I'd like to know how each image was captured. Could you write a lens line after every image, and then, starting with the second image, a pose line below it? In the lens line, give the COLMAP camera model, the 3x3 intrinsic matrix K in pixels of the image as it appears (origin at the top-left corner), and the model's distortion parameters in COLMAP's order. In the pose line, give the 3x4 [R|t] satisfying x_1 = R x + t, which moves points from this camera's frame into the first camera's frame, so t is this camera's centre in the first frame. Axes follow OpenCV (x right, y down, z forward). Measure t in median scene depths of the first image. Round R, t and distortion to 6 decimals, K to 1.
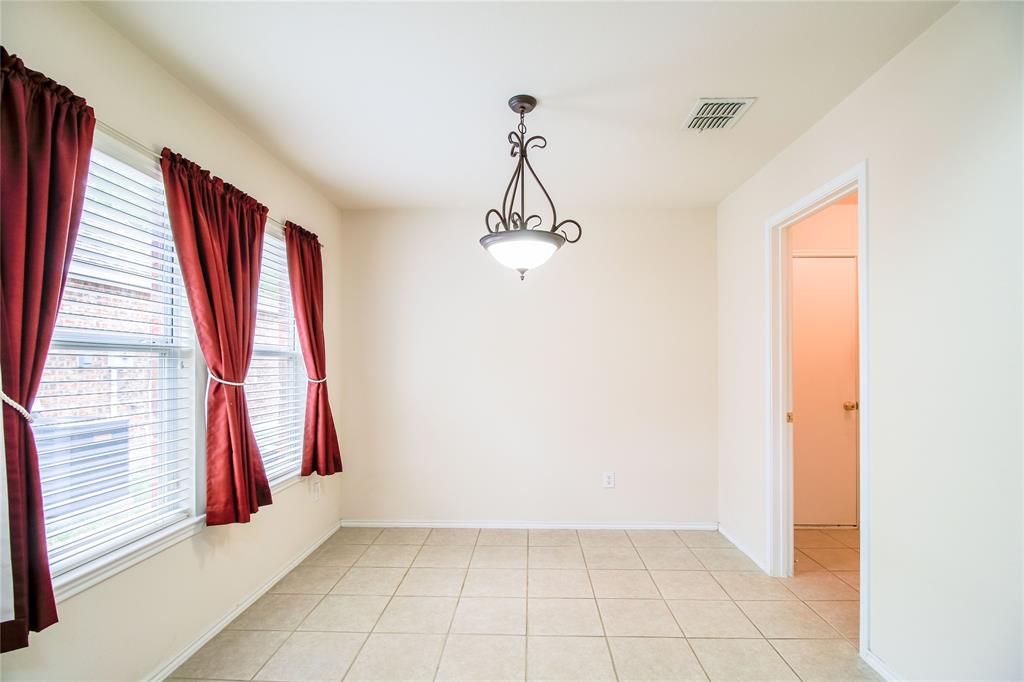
lens RADIAL K [[474.5, 0, 508.9], [0, 474.5, 354.8], [0, 0, 1]] dist [-0.016548, -0.000243]
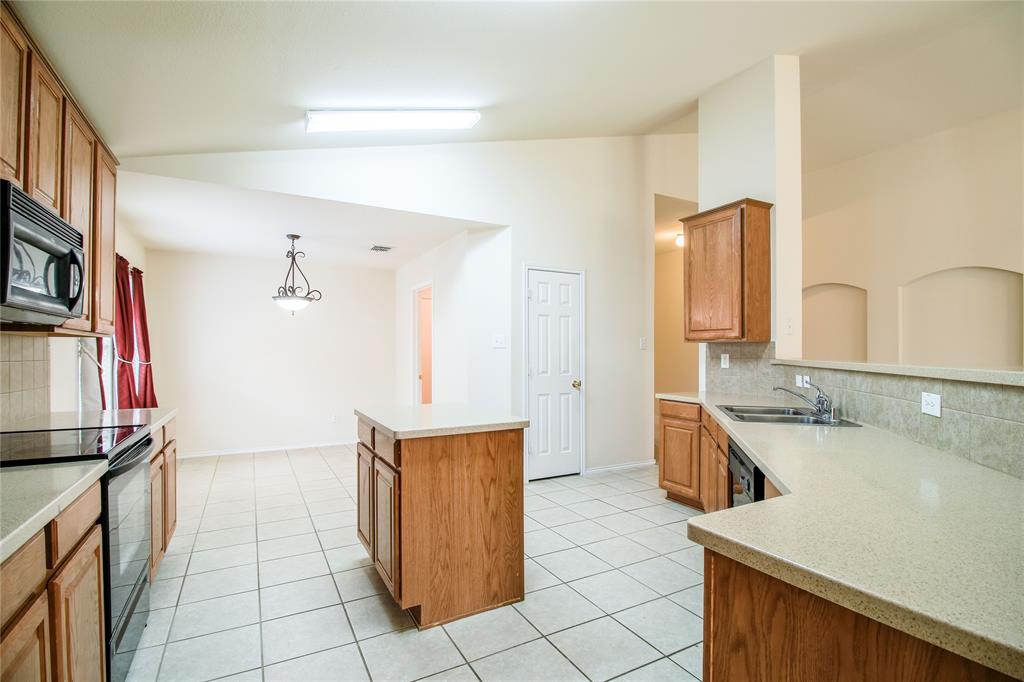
lens RADIAL K [[474.5, 0, 508.9], [0, 474.5, 354.8], [0, 0, 1]] dist [-0.016548, -0.000243]
pose [[0.861459, 0.000119, 0.507827, -0.224821], [-0.014111, 0.999619, 0.023704, -0.039018], [-0.507631, -0.027586, 0.861133, -1.438164]]
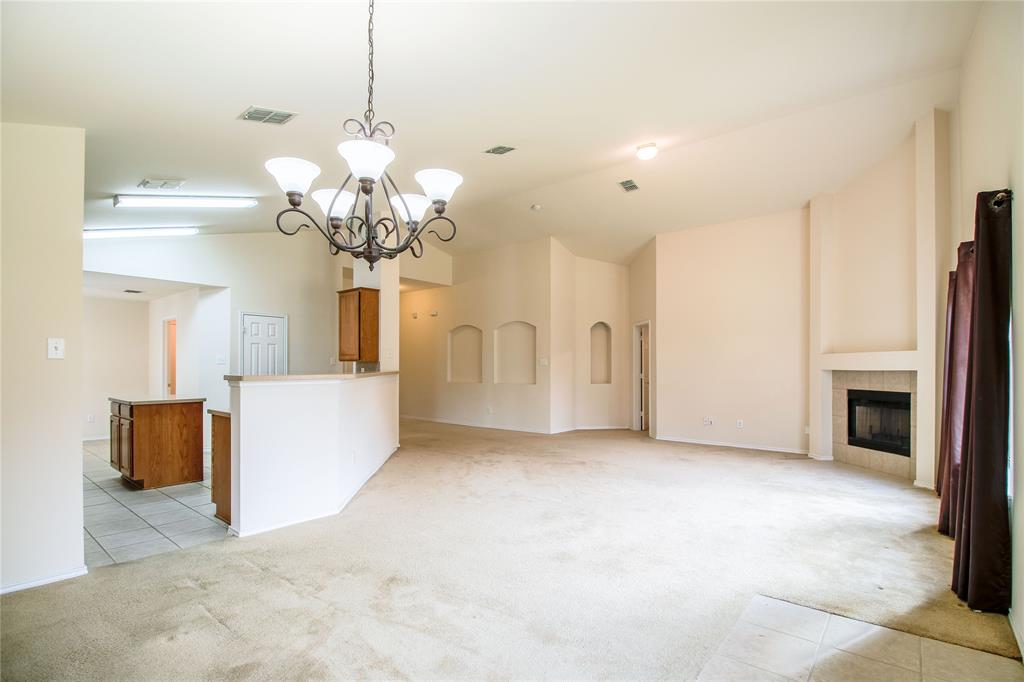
lens RADIAL K [[483.4, 0, 515.8], [0, 483.4, 365.2], [0, 0, 1]] dist [-0.017642, -0.000504]
pose [[0.603666, 0.005478, 0.797219, -0.623651], [-0.022790, 0.999686, 0.010387, -0.092833], [-0.796912, -0.024439, 0.603601, -3.257750]]
